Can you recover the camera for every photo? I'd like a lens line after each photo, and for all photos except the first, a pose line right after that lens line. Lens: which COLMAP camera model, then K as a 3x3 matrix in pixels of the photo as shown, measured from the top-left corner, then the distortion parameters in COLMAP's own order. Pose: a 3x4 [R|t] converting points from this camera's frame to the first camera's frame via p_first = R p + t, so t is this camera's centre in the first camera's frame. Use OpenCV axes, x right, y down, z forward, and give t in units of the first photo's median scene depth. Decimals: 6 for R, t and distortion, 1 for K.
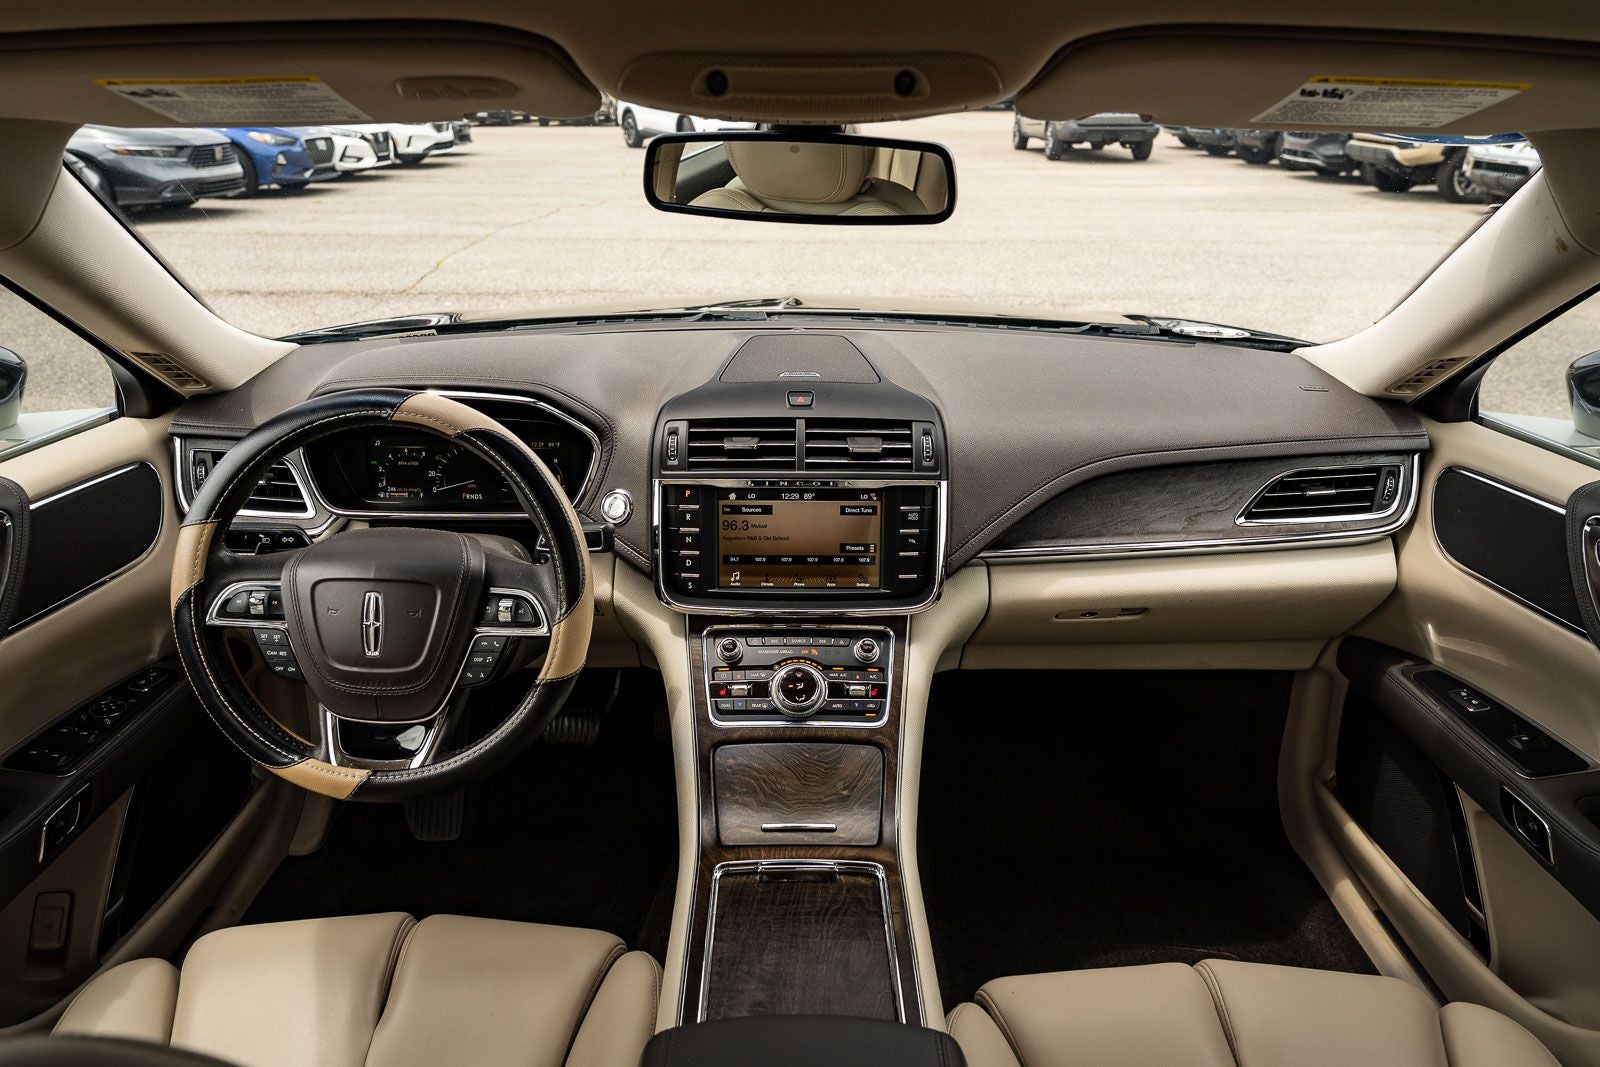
lens RADIAL K [[1058.8, 0, 800.0], [0, 1058.8, 533.5], [0, 0, 1]] dist [-0.001728, -0.002079]
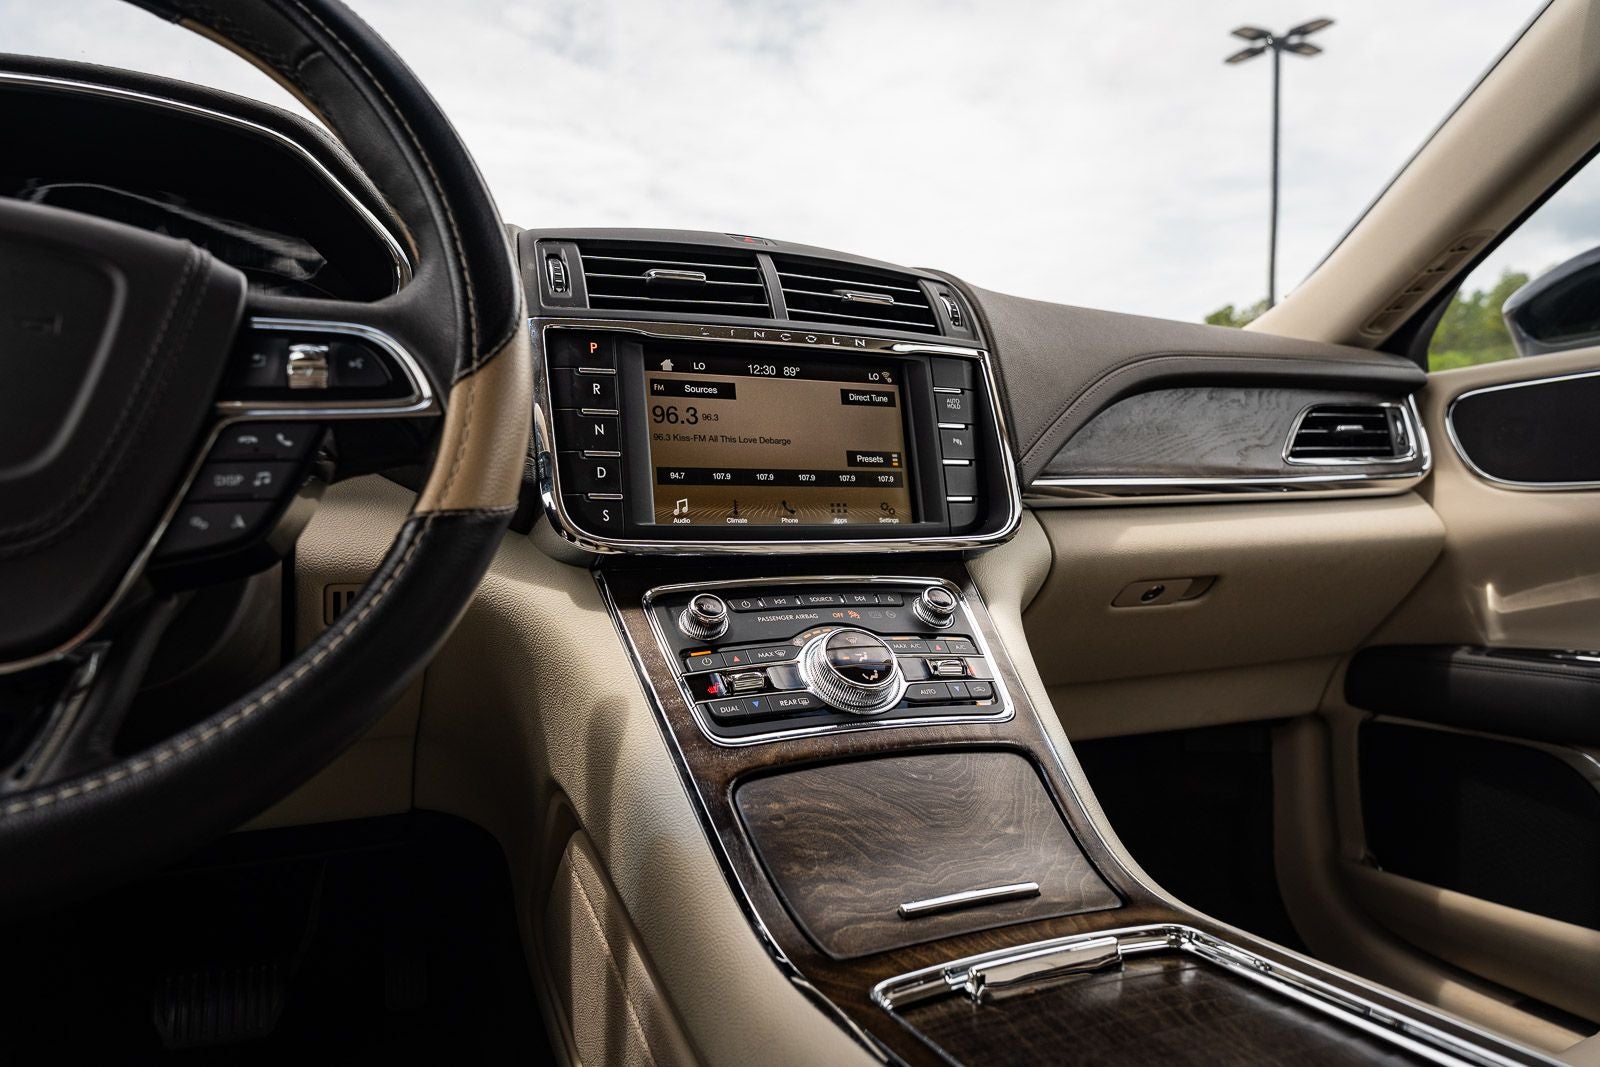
lens RADIAL K [[1058.8, 0, 800.0], [0, 1058.8, 533.5], [0, 0, 1]] dist [-0.001728, -0.002079]
pose [[0.914612, -0.014972, 0.404055, -0.227217], [0.151478, 0.939223, -0.308081, 0.232501], [-0.374886, 0.342980, 0.861293, 0.518951]]
